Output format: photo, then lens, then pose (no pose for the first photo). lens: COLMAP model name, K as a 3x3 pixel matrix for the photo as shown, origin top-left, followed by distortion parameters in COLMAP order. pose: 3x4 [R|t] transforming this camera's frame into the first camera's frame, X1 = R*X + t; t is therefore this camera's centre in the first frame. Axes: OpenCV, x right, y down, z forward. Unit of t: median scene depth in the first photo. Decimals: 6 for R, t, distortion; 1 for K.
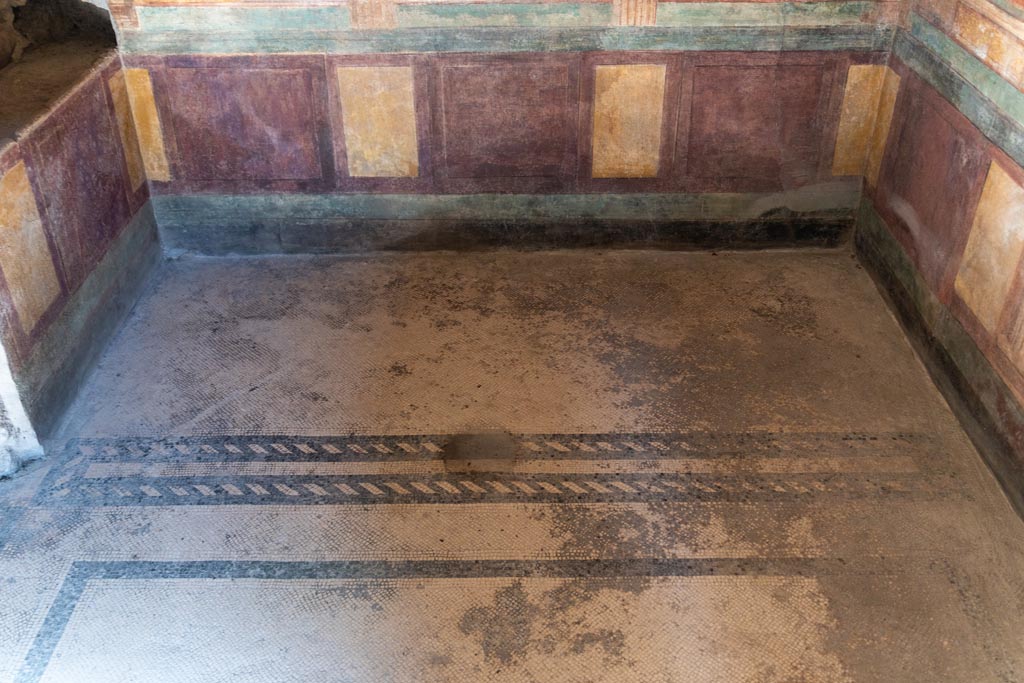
lens RADIAL K [[962.1, 0, 511.6], [0, 962.1, 342.0], [0, 0, 1]] dist [-0.003150, 0.000000]
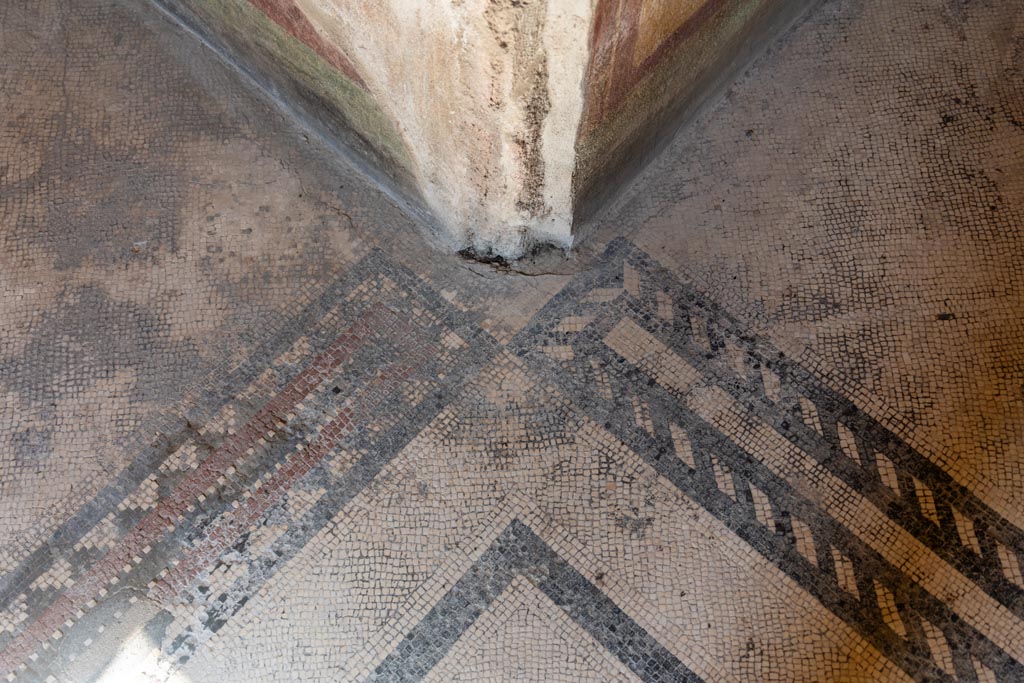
lens RADIAL K [[1137.6, 0, 511.5], [0, 1137.6, 340.9], [0, 0, 1]] dist [-0.006247, 0.000000]
pose [[0.747974, 0.597263, -0.289503, -0.291269], [-0.378411, 0.742082, 0.553281, -0.214376], [0.545289, -0.304289, 0.781069, 0.443501]]
